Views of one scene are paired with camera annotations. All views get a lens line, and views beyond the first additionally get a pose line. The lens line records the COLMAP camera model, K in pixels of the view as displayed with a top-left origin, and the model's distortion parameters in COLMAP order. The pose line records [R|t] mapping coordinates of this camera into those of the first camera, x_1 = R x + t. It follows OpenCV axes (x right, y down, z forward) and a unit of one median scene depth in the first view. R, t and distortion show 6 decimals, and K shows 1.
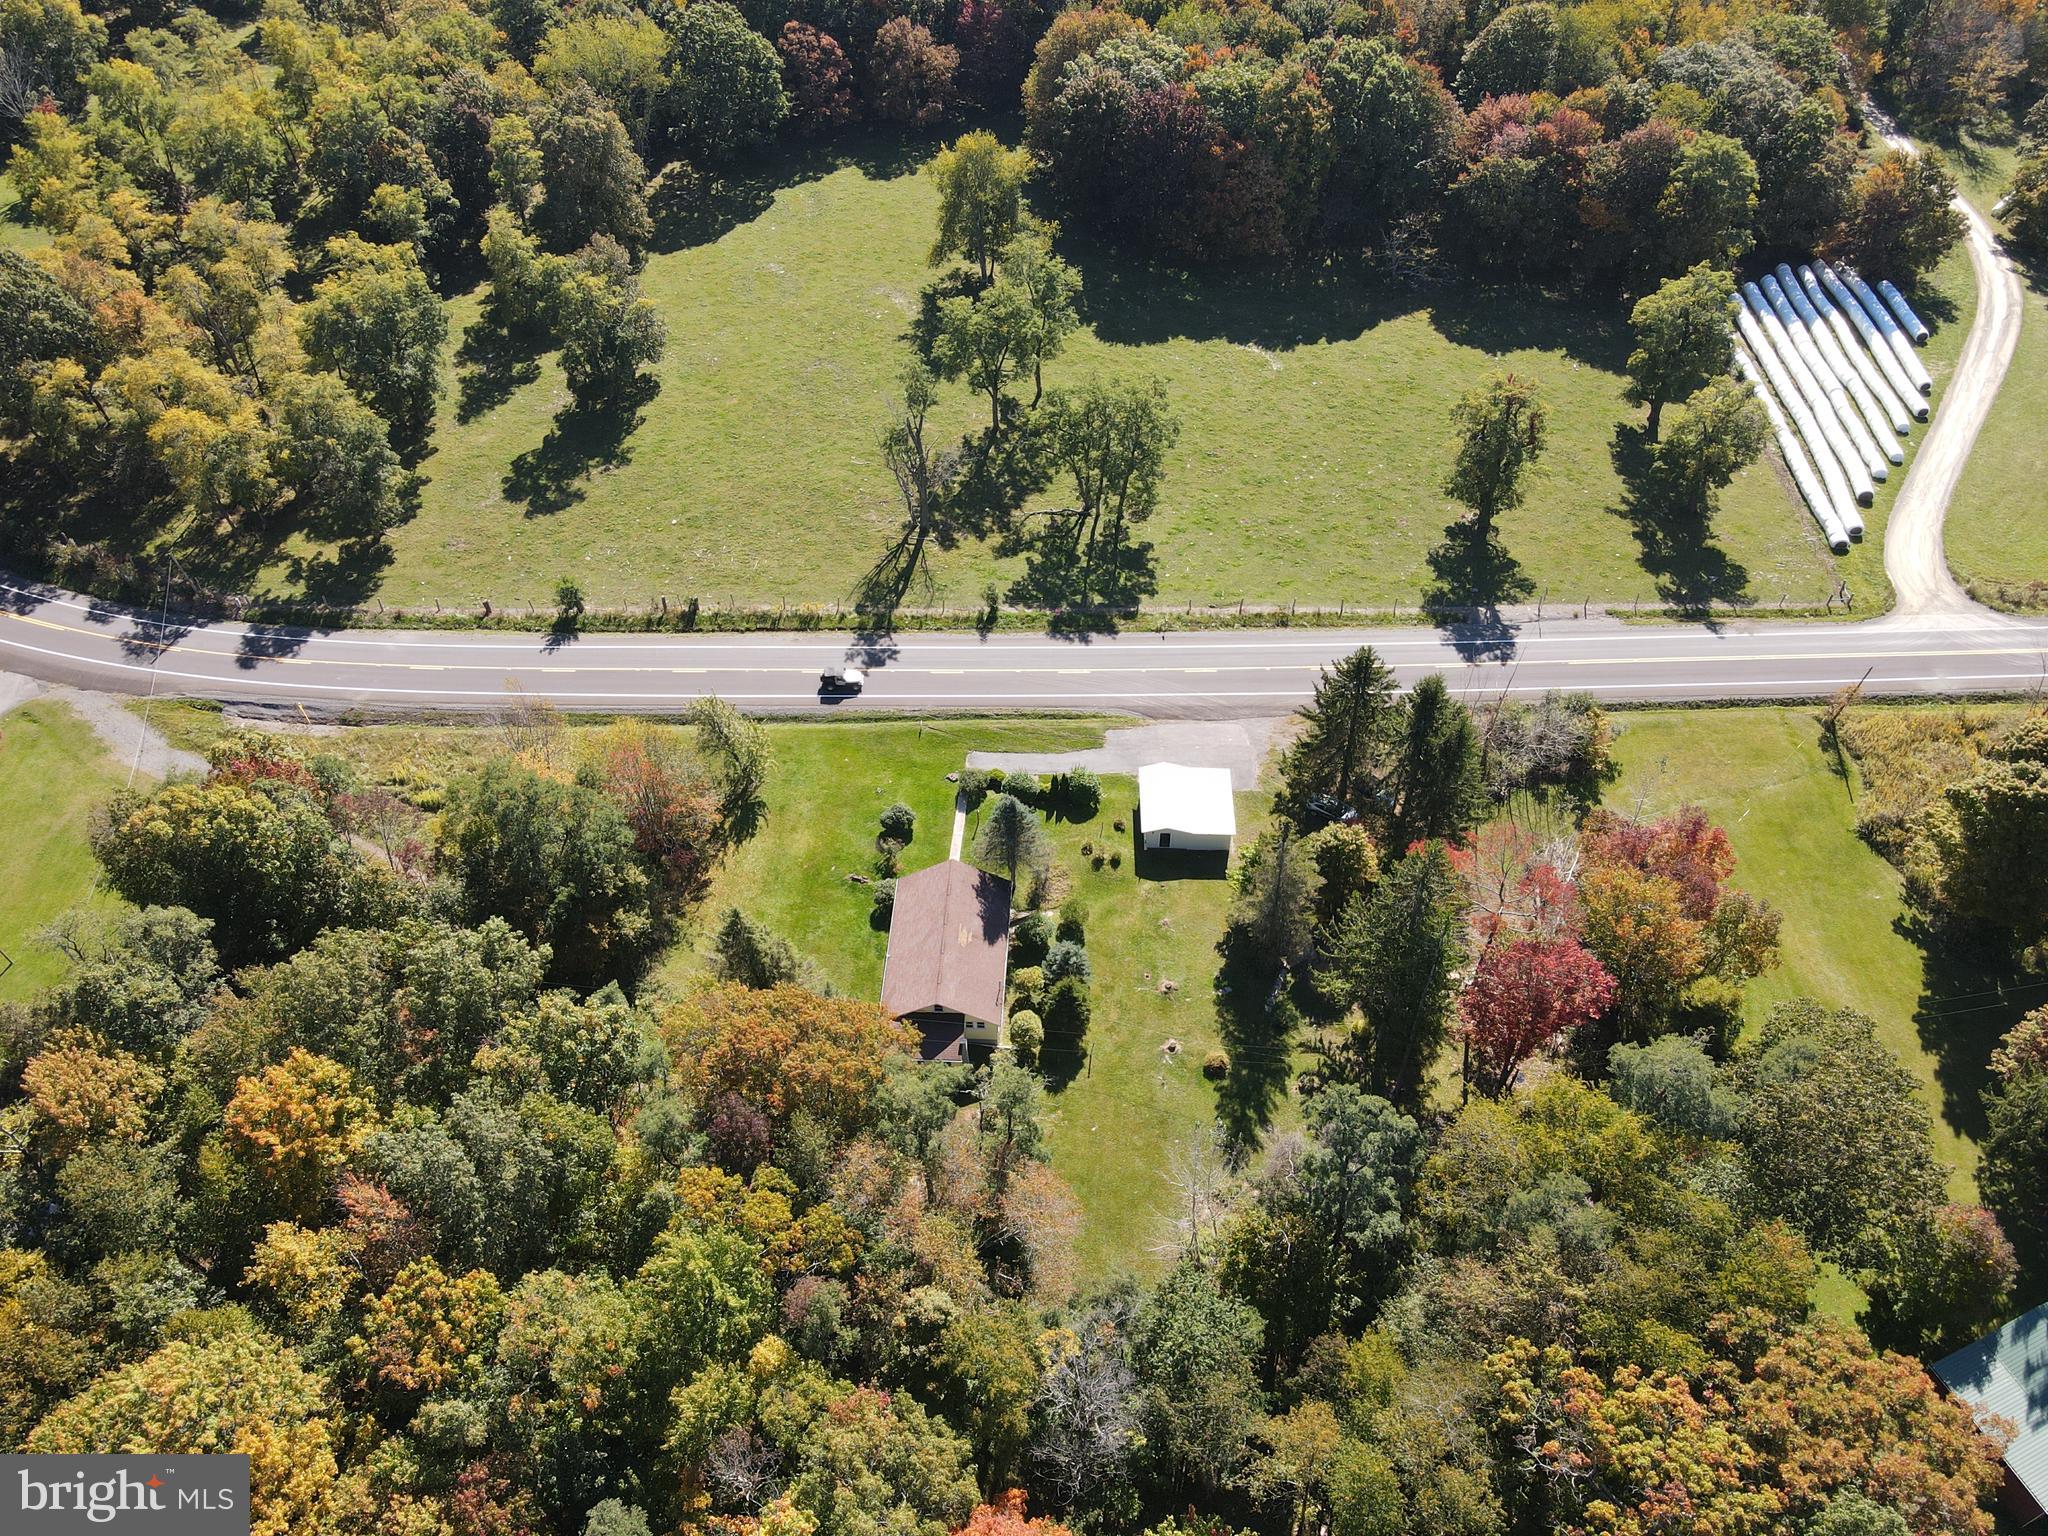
lens RADIAL K [[1508.2, 0, 1038.3], [0, 1508.2, 760.5], [0, 0, 1]] dist [0.007633, 0.004694]
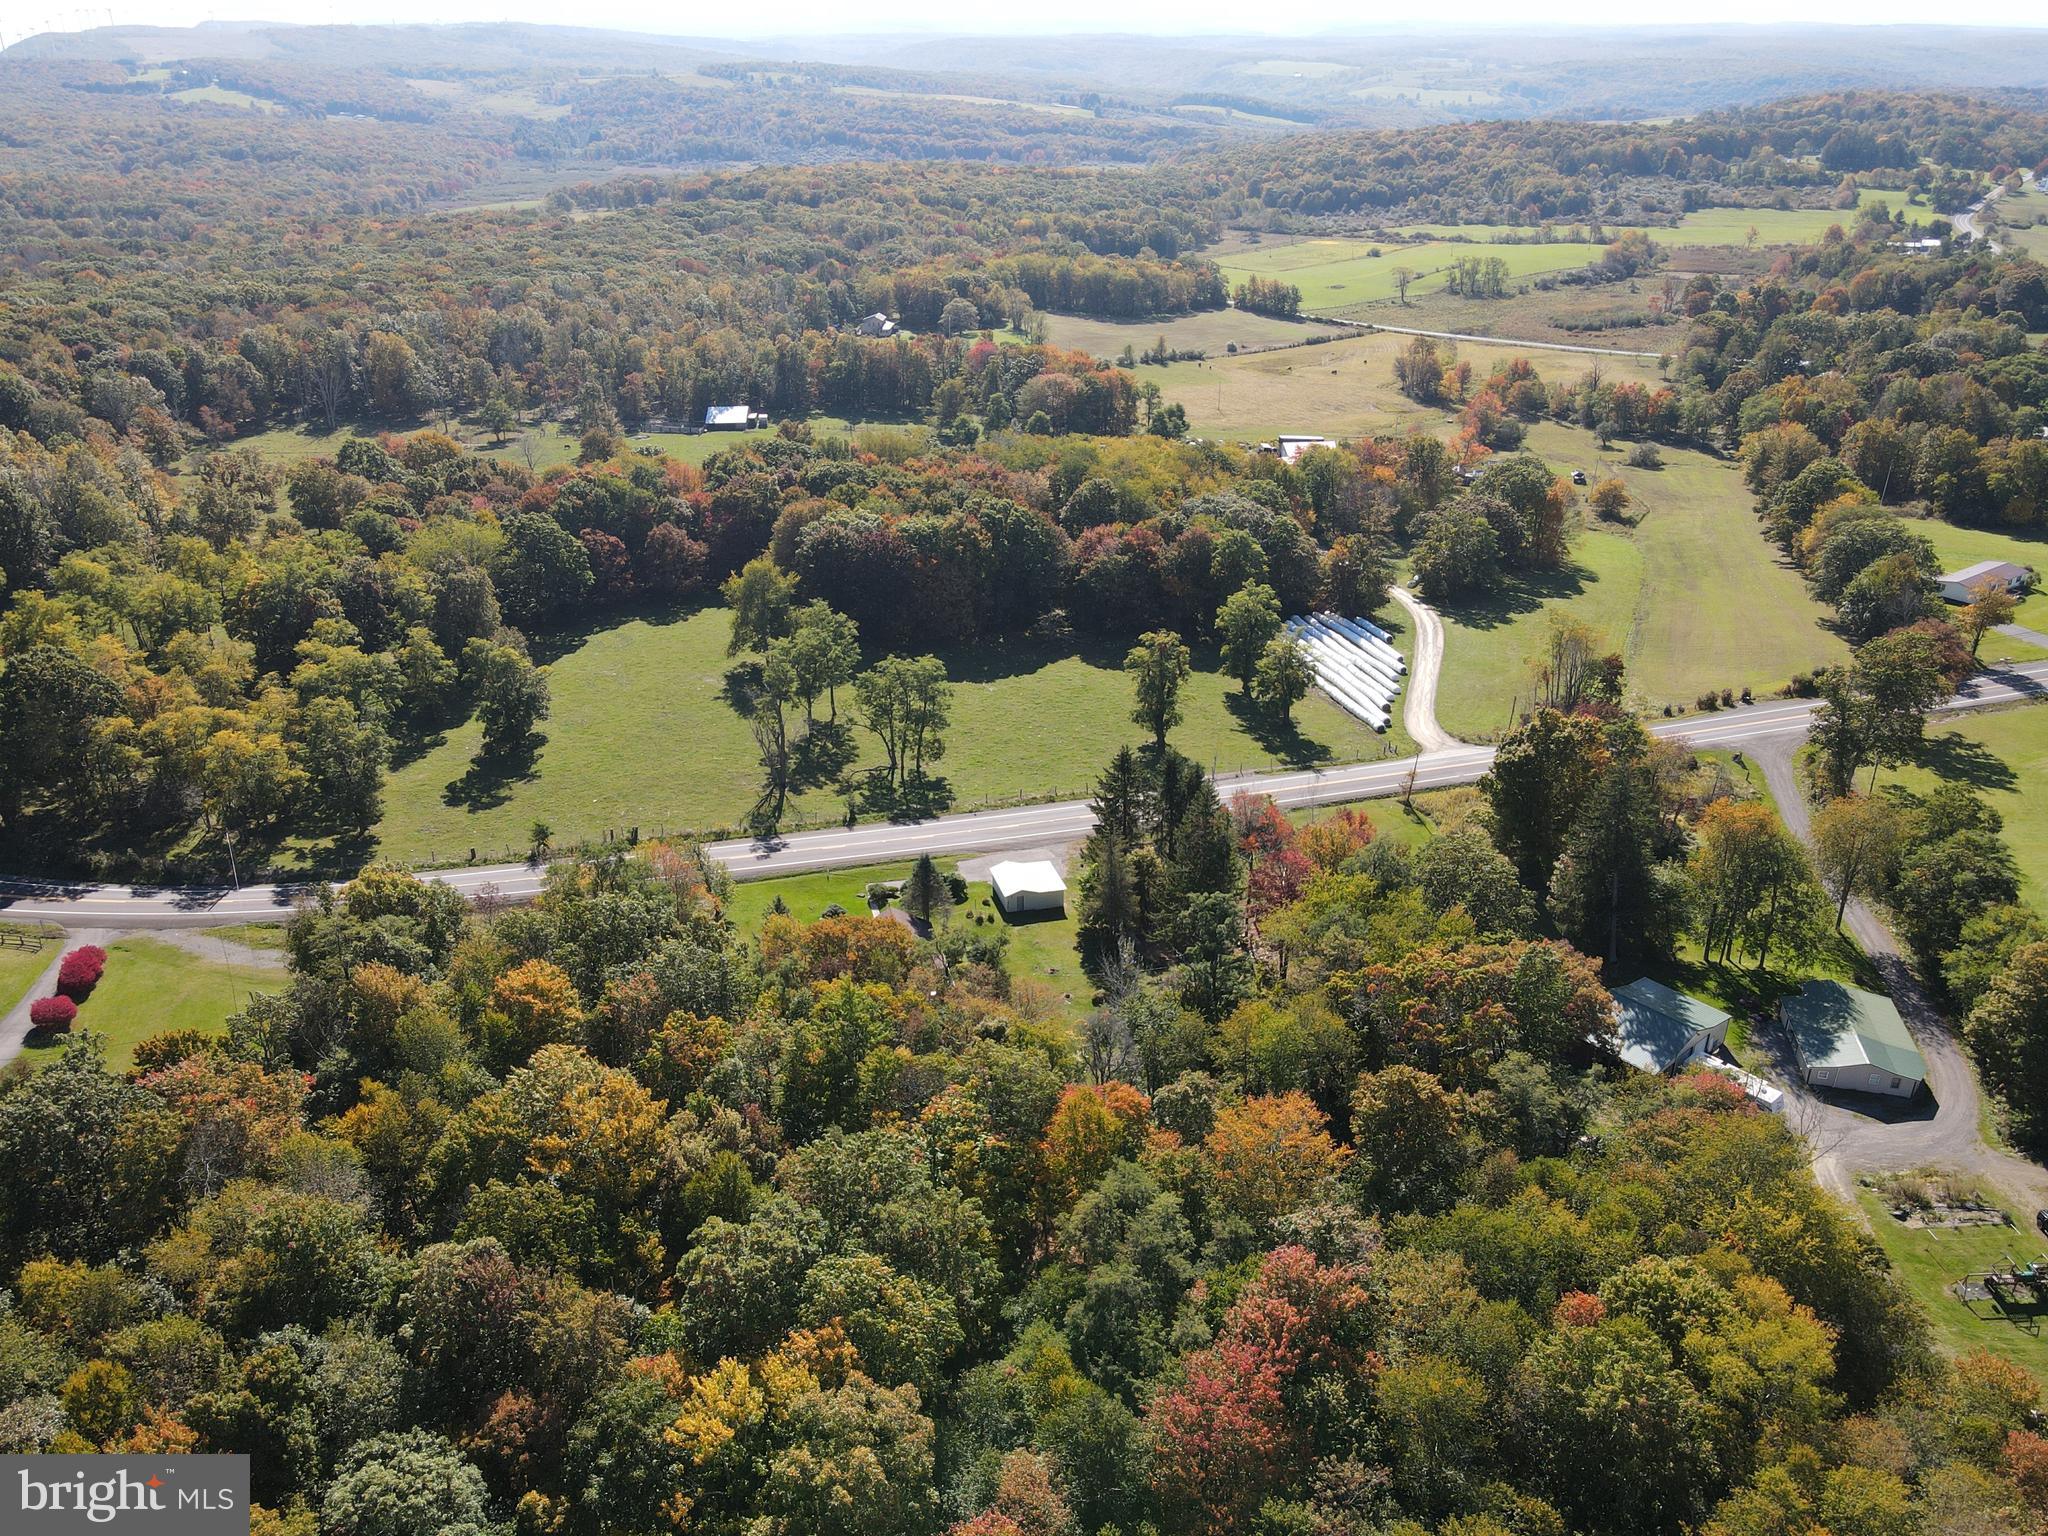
lens RADIAL K [[1508.2, 0, 1014.6], [0, 1508.2, 794.1], [0, 0, 1]] dist [0.007633, 0.004694]
pose [[0.957294, -0.110182, 0.267297, -0.255029], [0.203615, 0.913293, -0.352757, 0.404050], [-0.205253, 0.392118, 0.896724, -0.287519]]
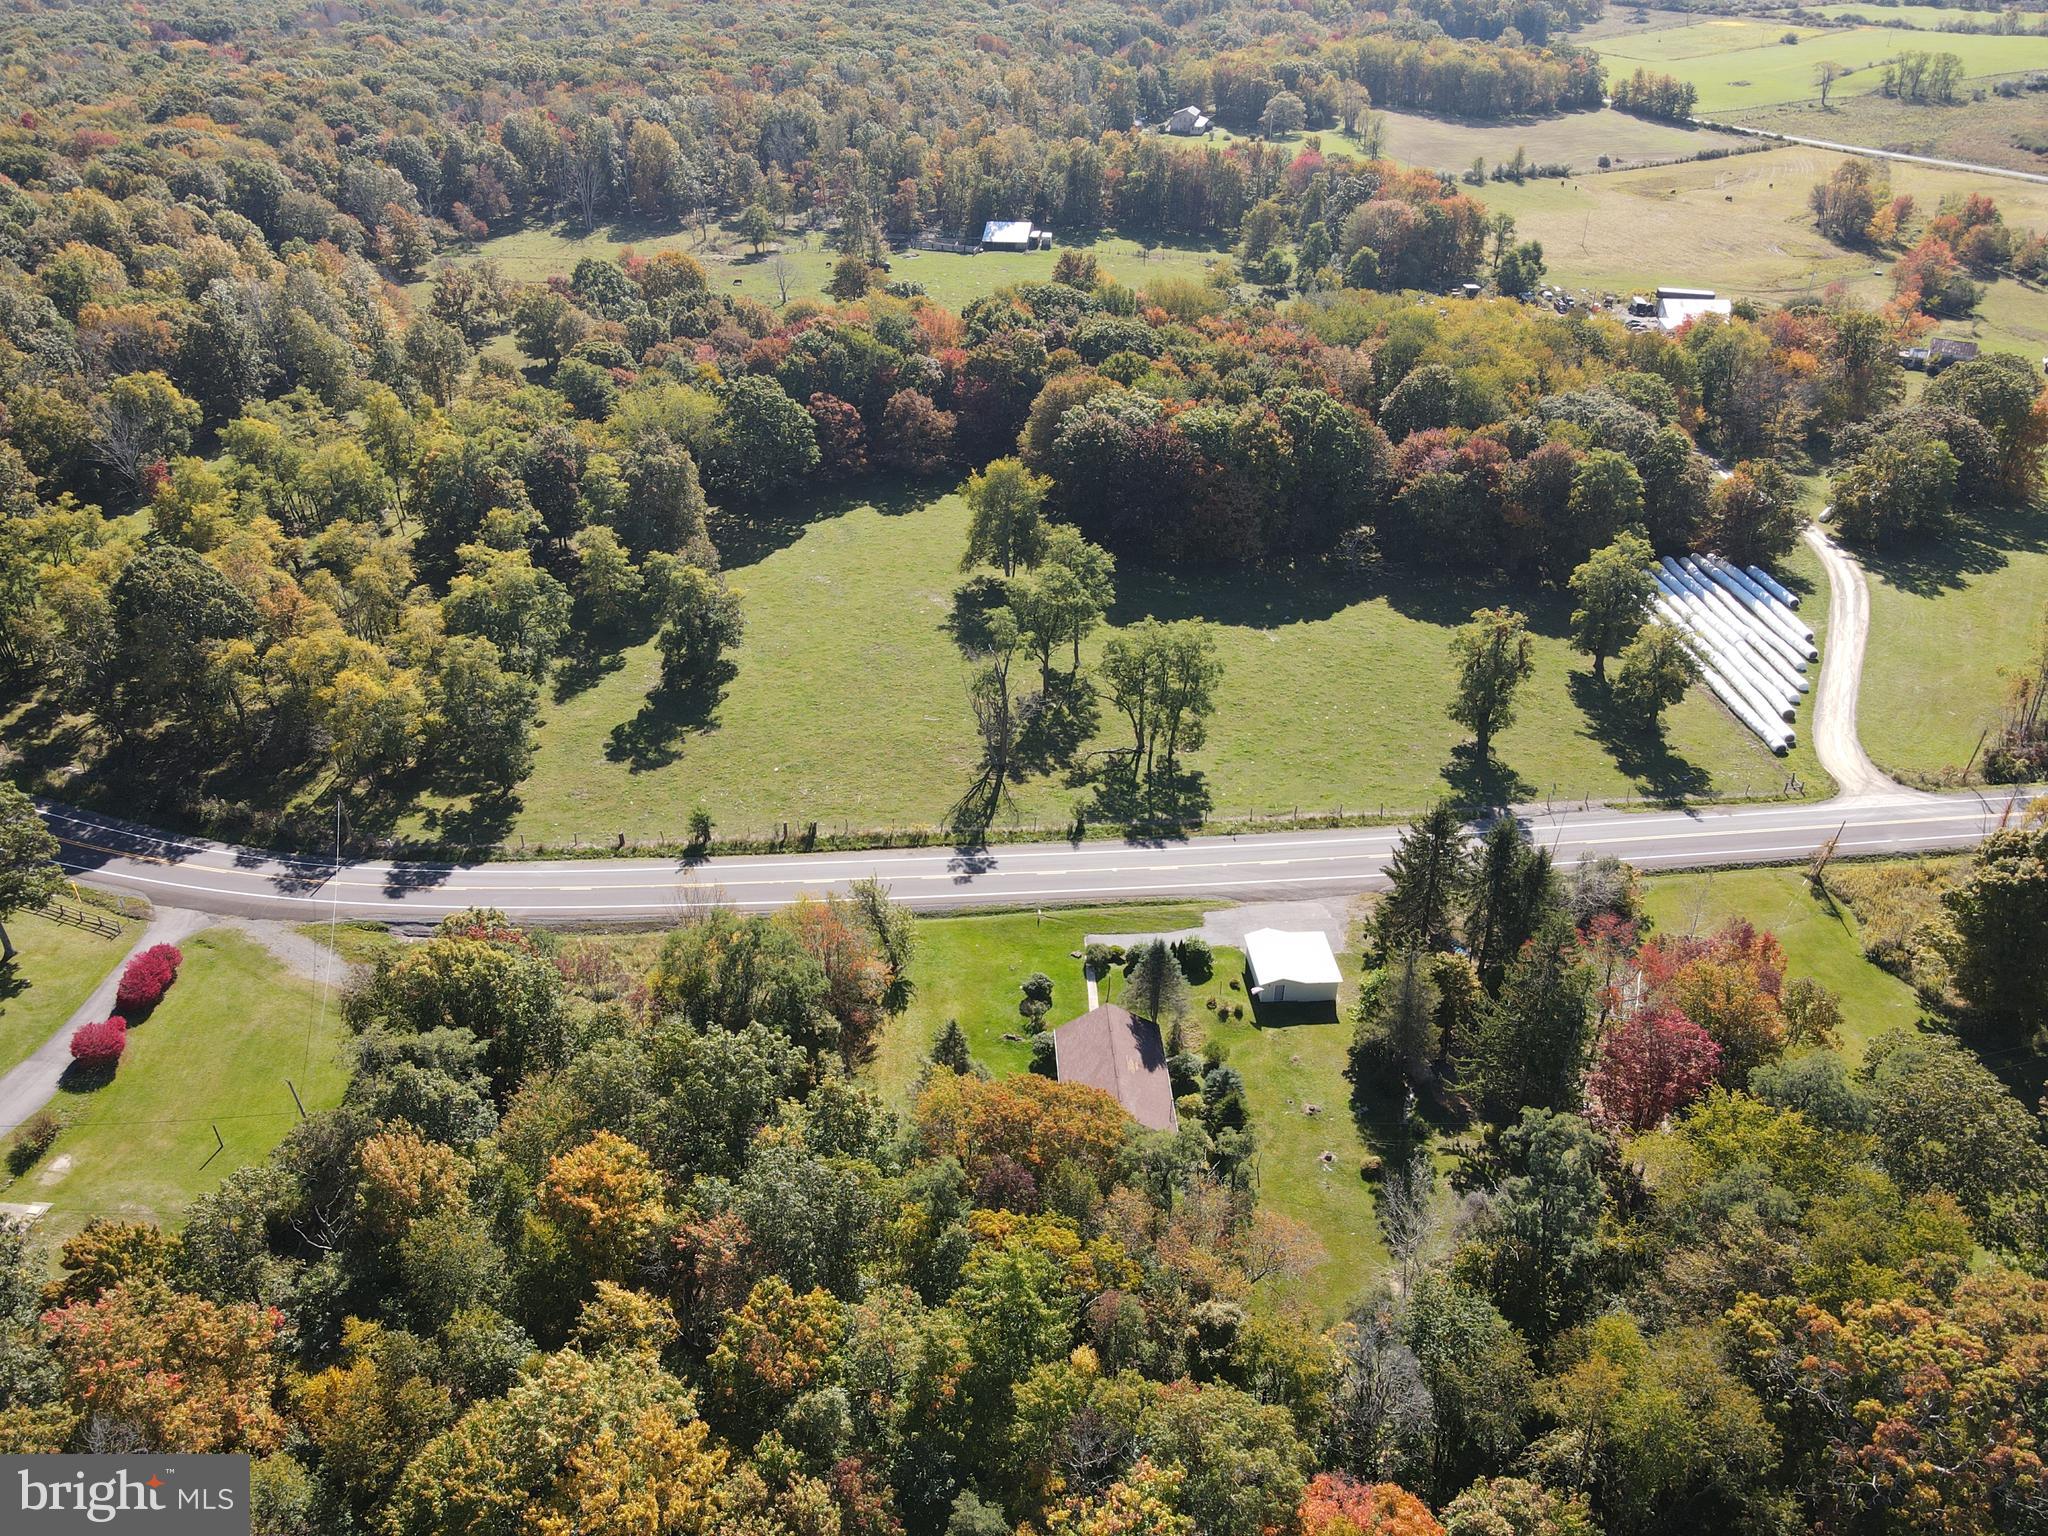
lens RADIAL K [[1508.2, 0, 1020.4], [0, 1508.2, 761.6], [0, 0, 1]] dist [0.007633, 0.004694]
pose [[0.995121, -0.038497, 0.090837, -0.171849], [0.061414, 0.962301, -0.264963, 0.148791], [-0.077212, 0.269249, 0.959970, -0.082235]]
